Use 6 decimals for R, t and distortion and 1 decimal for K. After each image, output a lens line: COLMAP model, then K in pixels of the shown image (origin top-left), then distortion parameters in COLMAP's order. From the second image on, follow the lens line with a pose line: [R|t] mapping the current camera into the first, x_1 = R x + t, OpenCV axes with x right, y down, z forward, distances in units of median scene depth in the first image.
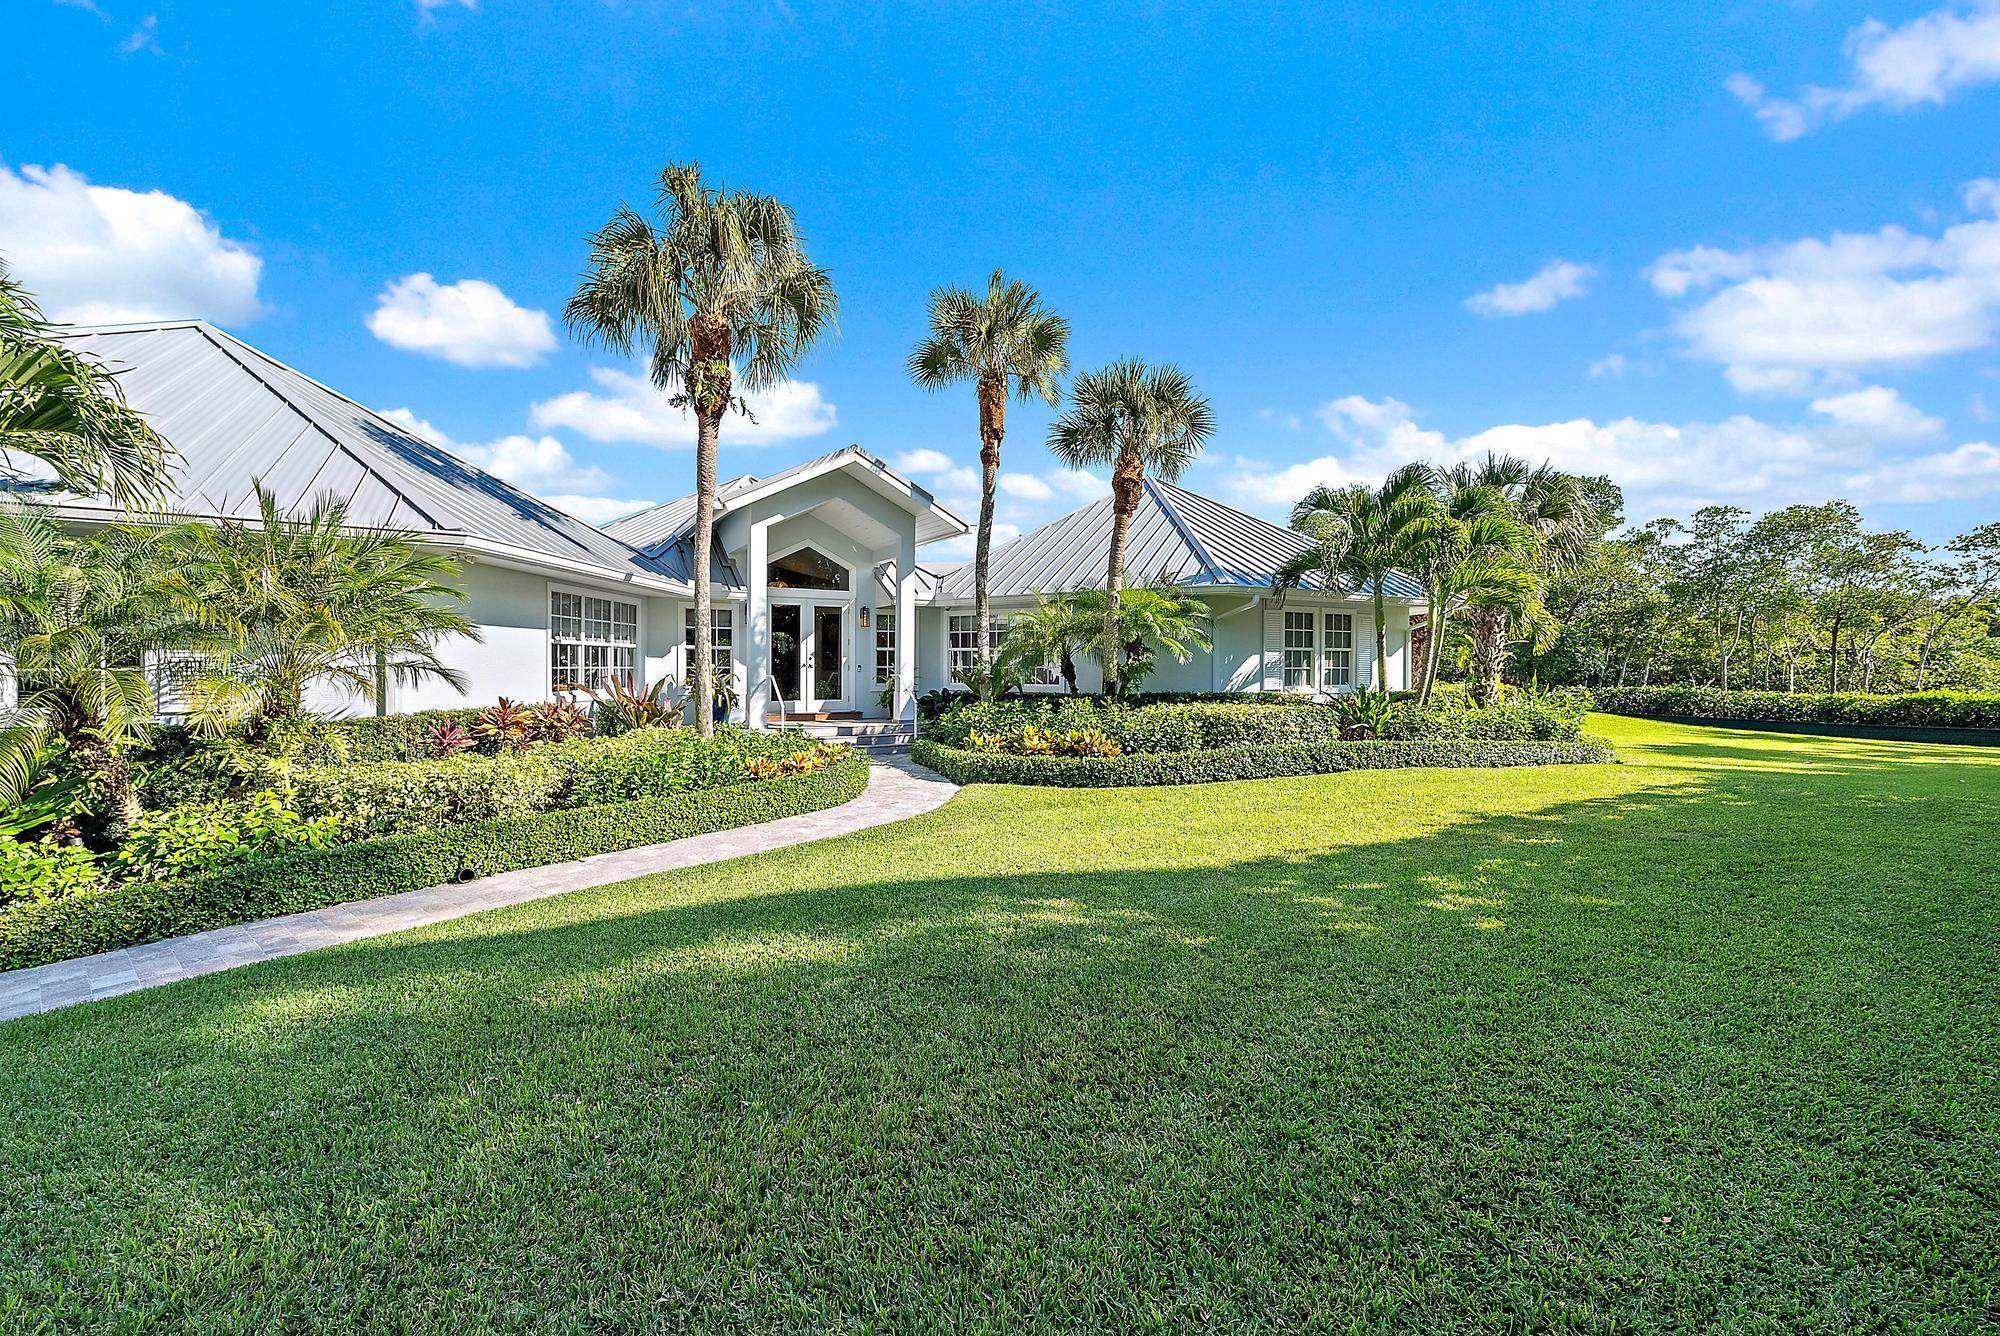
lens RADIAL K [[789.4, 0, 999.6], [0, 789.4, 667.4], [0, 0, 1]] dist [-0.000155, 0.000024]
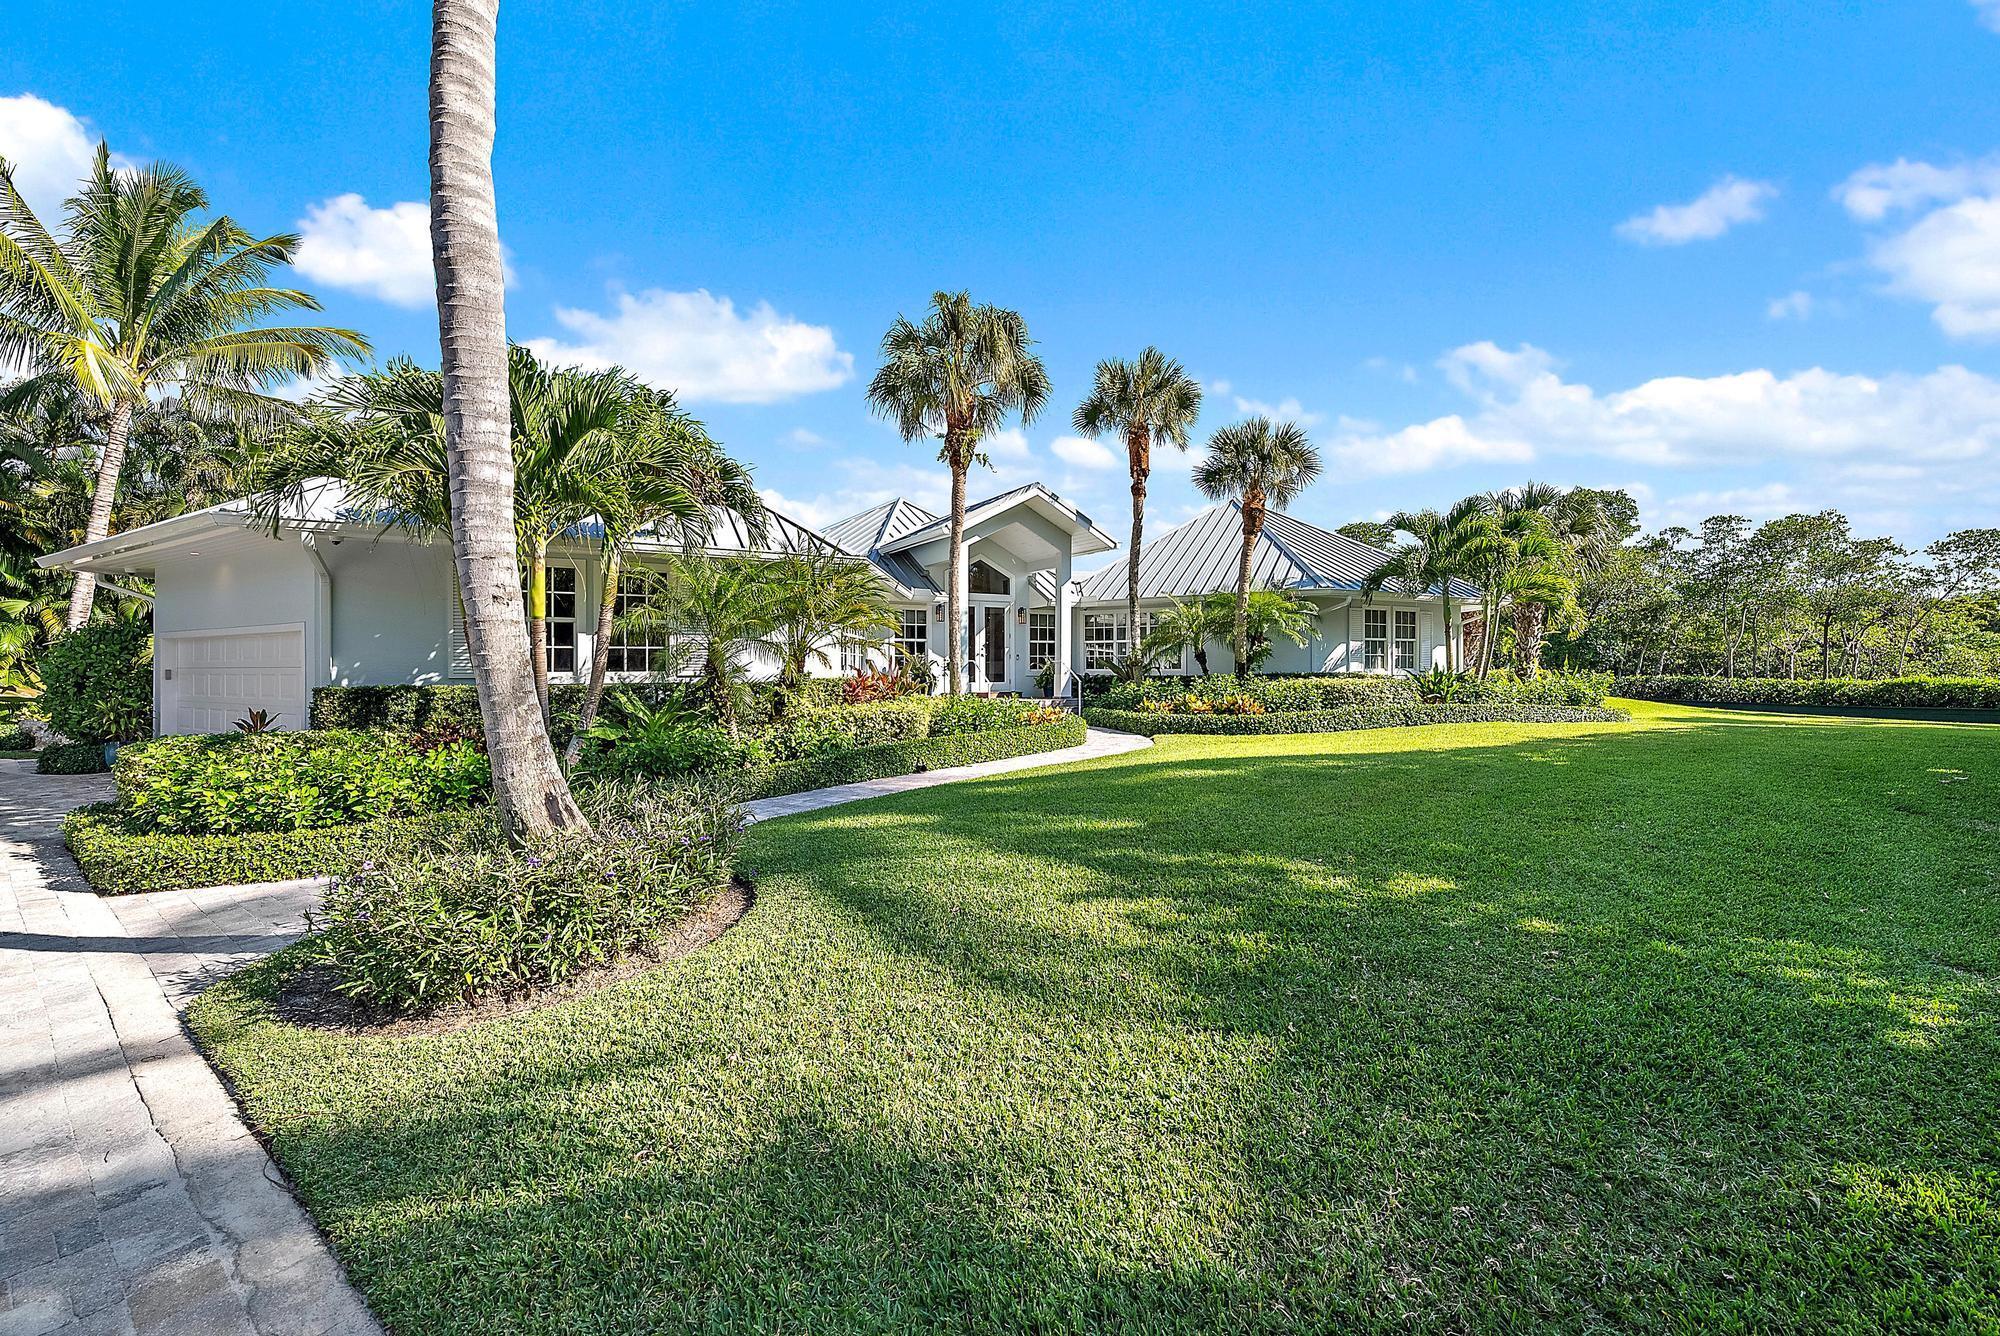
lens RADIAL K [[789.4, 0, 1000.3], [0, 789.4, 667.2], [0, 0, 1]] dist [-0.000155, 0.000024]
pose [[0.999880, -0.004625, -0.014811, -0.204192], [0.004553, 0.999978, -0.004870, 0.025400], [0.014833, 0.004802, 0.999878, -0.268691]]
